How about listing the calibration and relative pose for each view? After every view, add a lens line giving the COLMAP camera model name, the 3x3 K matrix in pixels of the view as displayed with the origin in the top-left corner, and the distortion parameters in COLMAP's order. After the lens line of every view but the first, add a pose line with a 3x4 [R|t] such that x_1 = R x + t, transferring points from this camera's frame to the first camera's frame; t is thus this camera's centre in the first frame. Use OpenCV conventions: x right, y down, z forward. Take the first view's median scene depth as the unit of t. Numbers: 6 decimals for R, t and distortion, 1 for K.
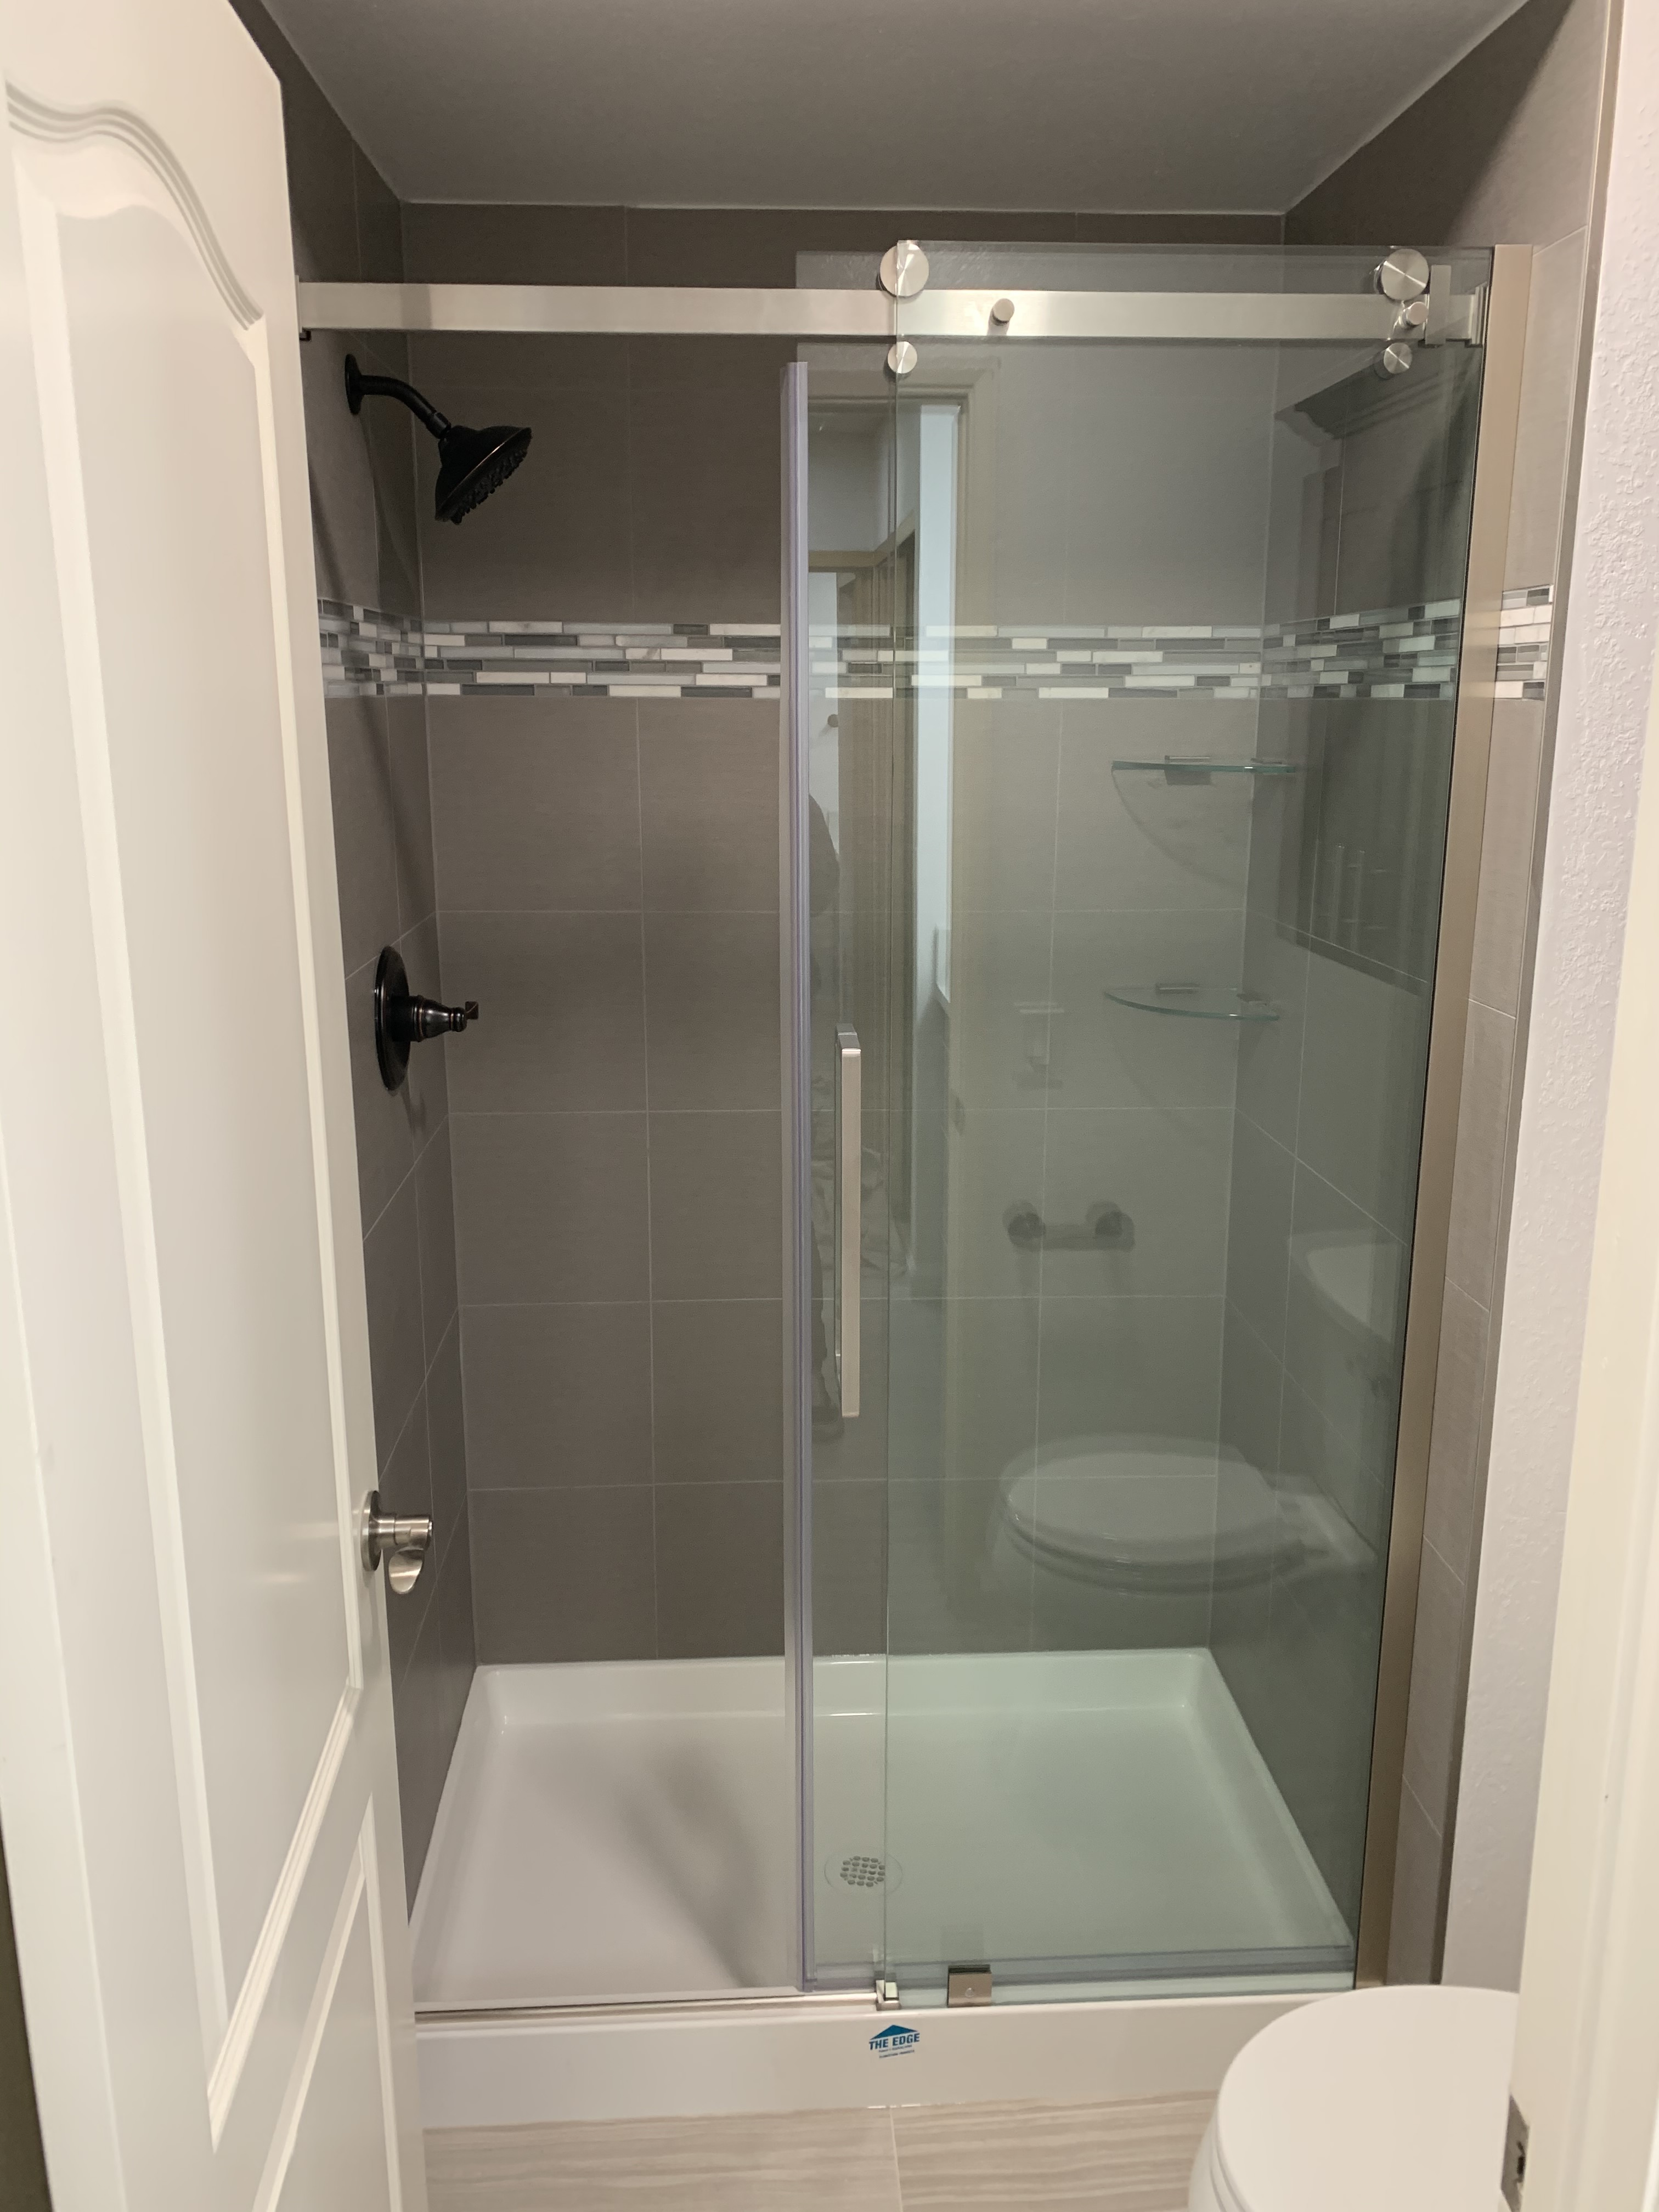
lens RADIAL K [[1695.7, 0, 829.5], [0, 1695.7, 1106.0], [0, 0, 1]] dist [0.101151, -0.002607]
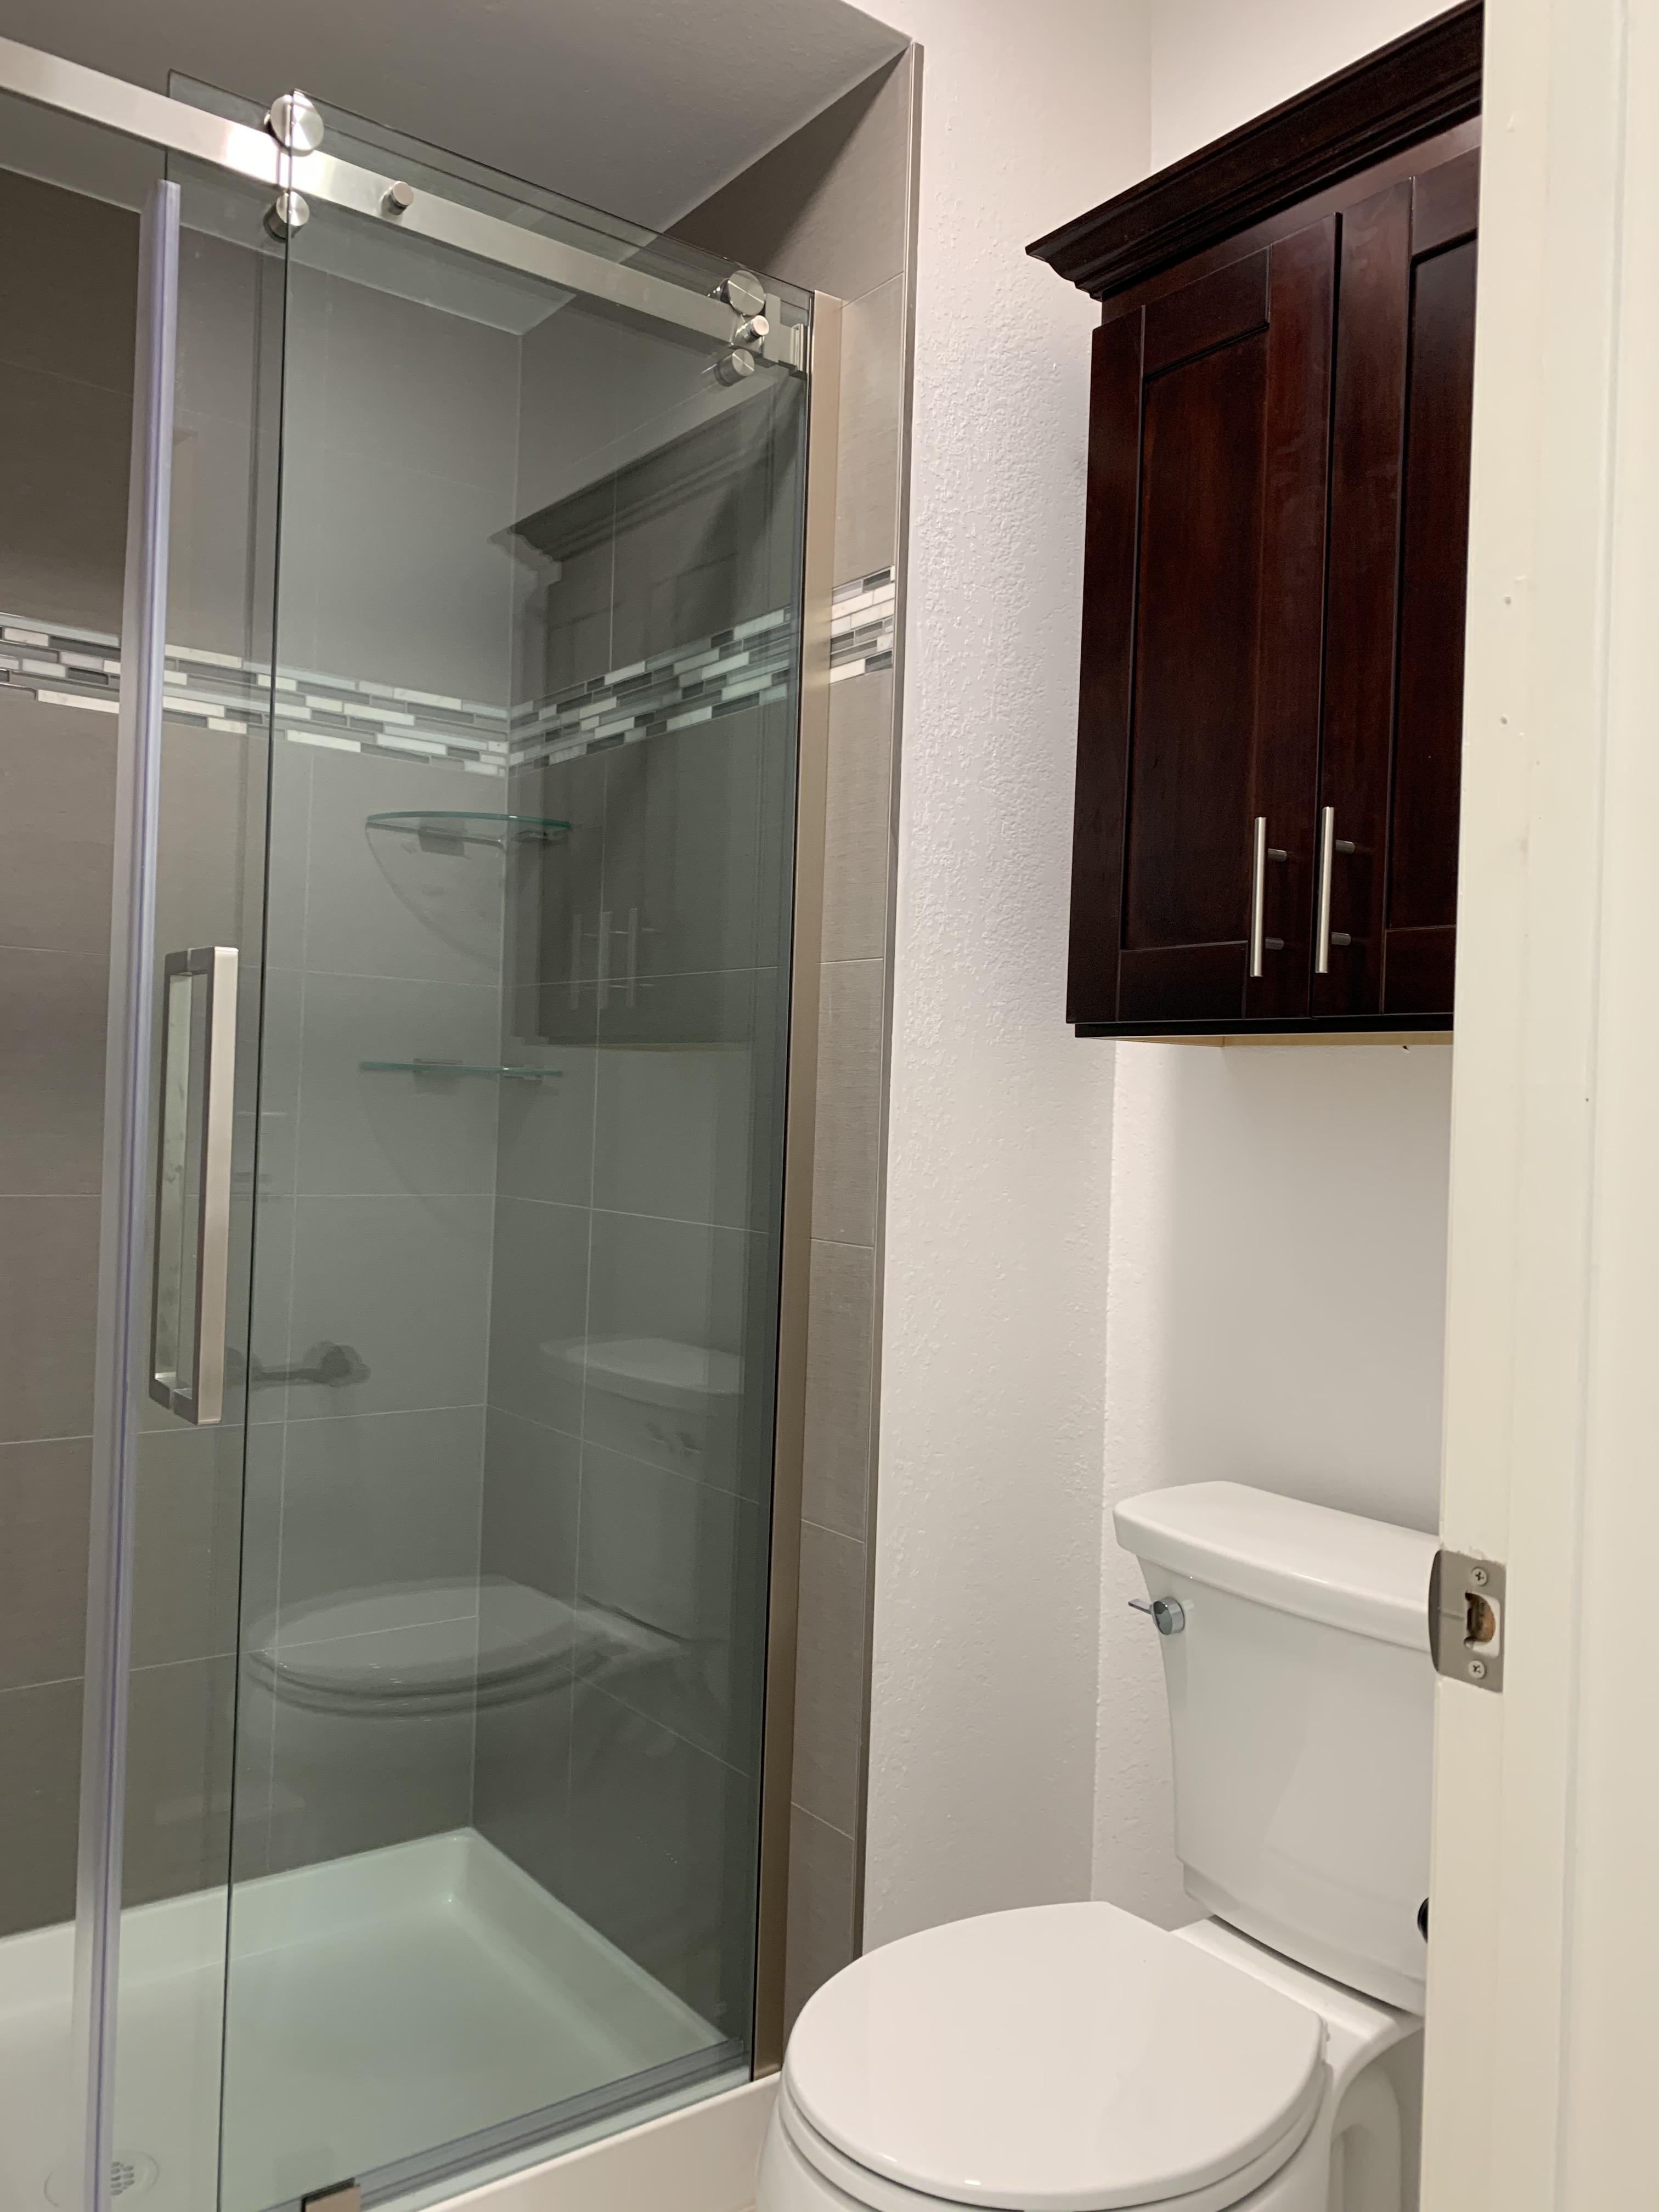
lens RADIAL K [[1726.4, 0, 829.5], [0, 1726.4, 1106.0], [0, 0, 1]] dist [0.068112, -0.062410]
pose [[0.834776, 0.030867, 0.549724, -0.162963], [0.089317, 0.977611, -0.190525, 0.181379], [-0.543297, 0.208145, 0.813329, 0.127711]]
